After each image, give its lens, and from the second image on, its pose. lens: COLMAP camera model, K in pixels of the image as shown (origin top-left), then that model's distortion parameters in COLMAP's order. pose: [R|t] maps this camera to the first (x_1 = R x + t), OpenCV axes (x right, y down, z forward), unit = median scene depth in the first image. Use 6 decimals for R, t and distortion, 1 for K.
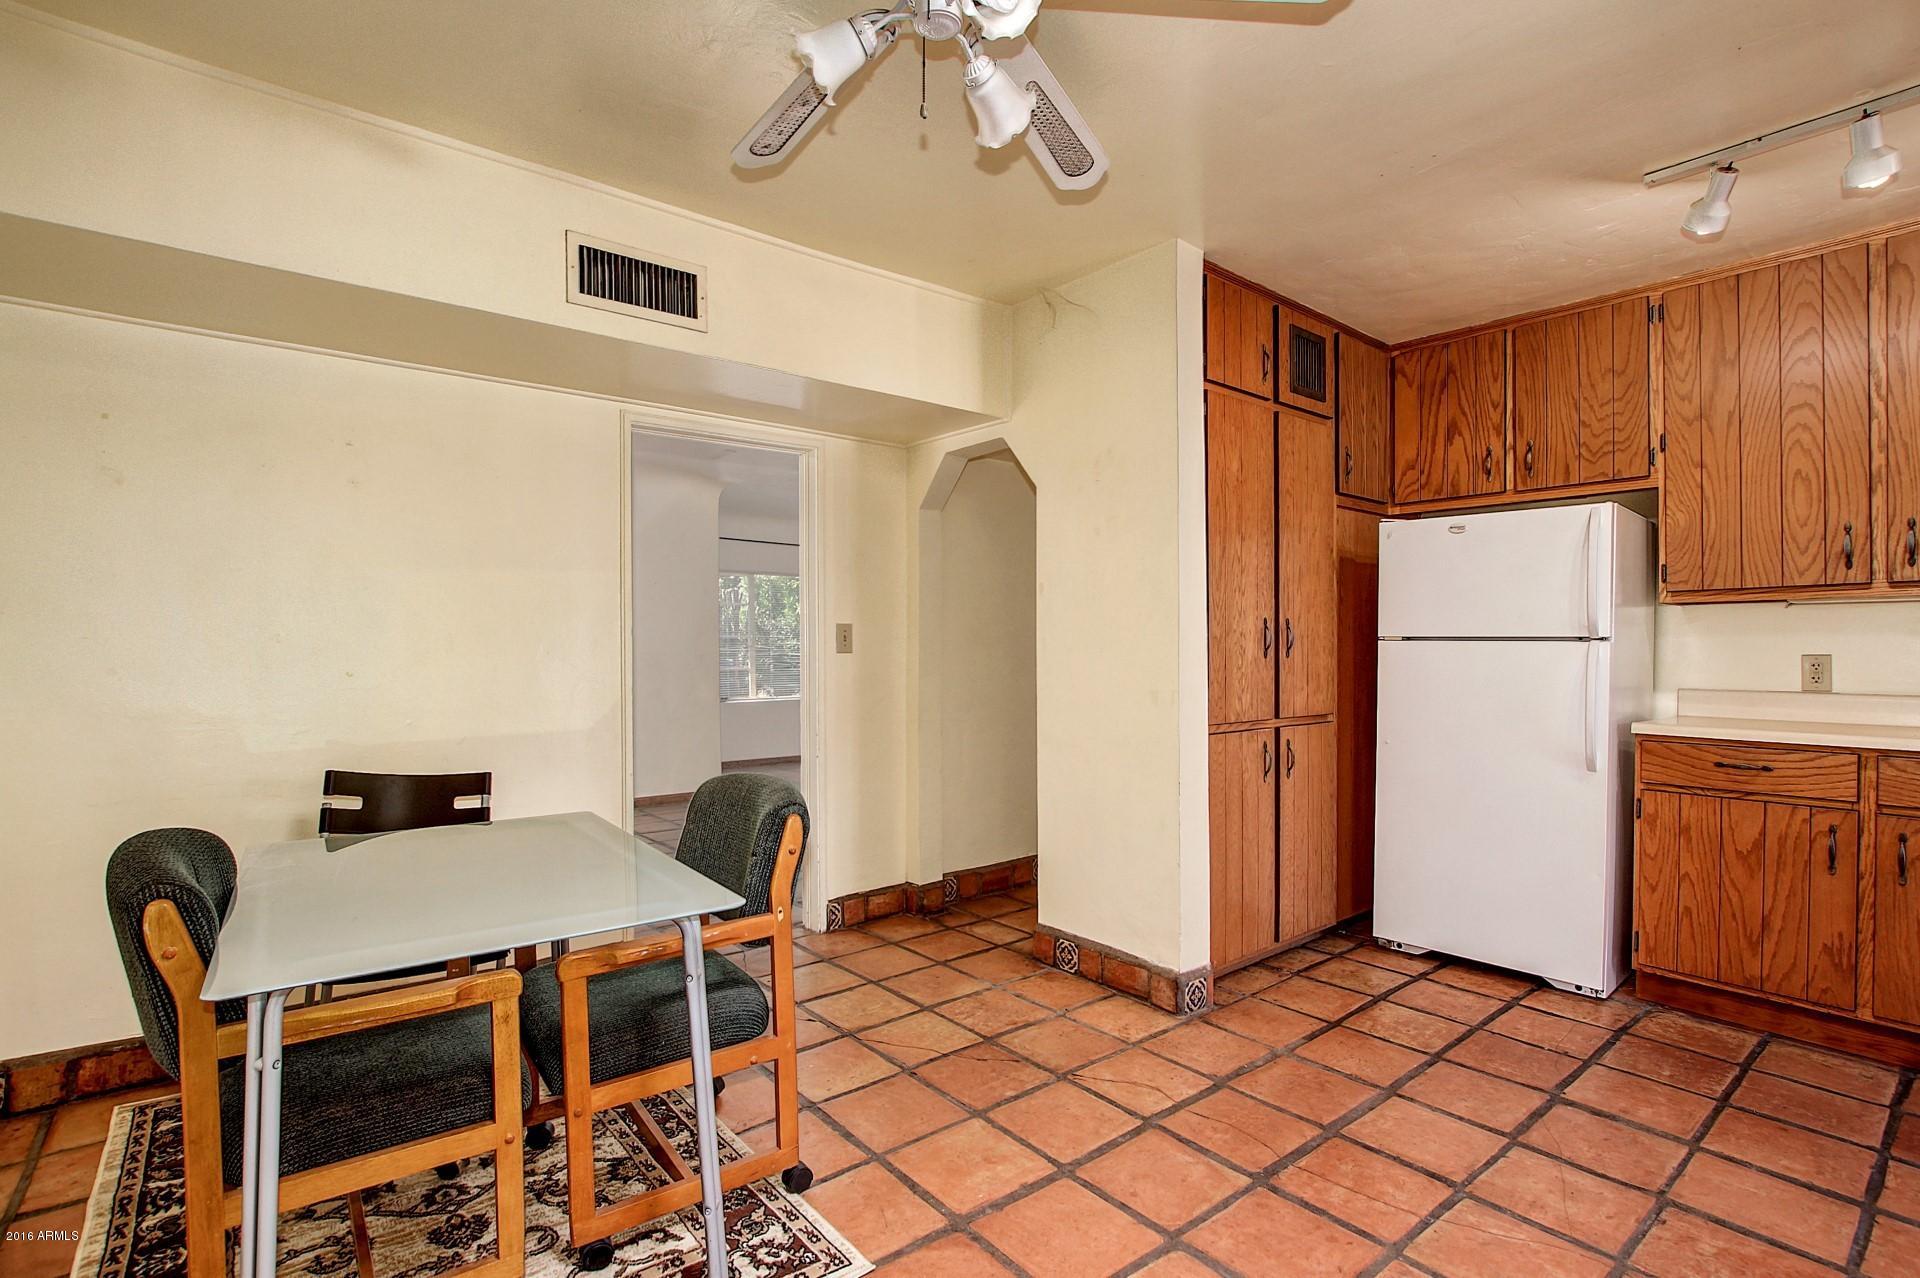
lens RADIAL K [[917.3, 0, 971.3], [0, 917.3, 653.7], [0, 0, 1]] dist [-0.024691, -0.000628]
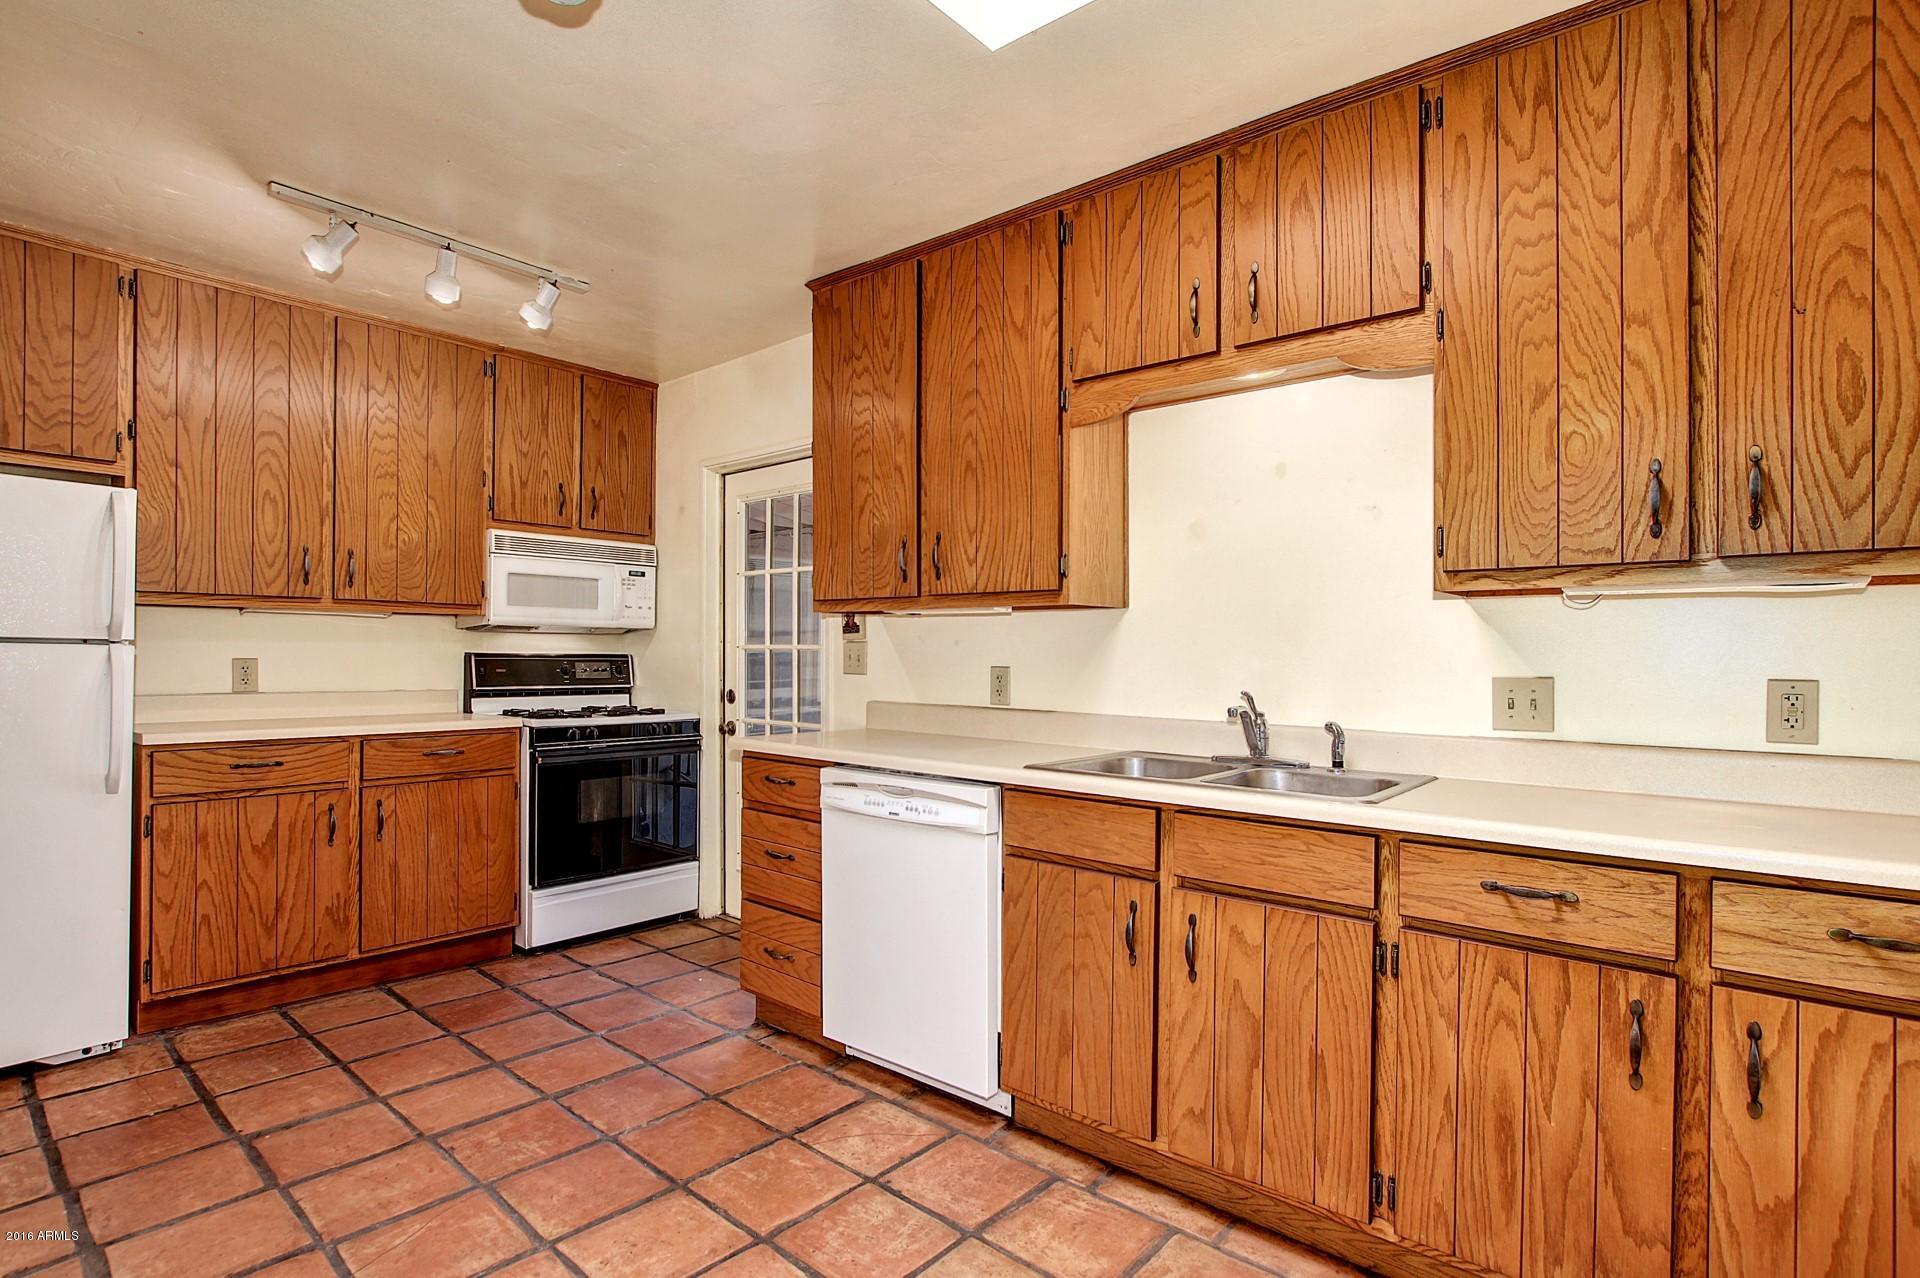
lens RADIAL K [[917.3, 0, 971.3], [0, 917.3, 653.7], [0, 0, 1]] dist [-0.024691, -0.000628]
pose [[-0.199148, -0.000175, 0.979969, -0.339211], [-0.002641, 0.999996, -0.000358, -0.006868], [-0.979966, -0.002659, -0.199147, 0.378613]]
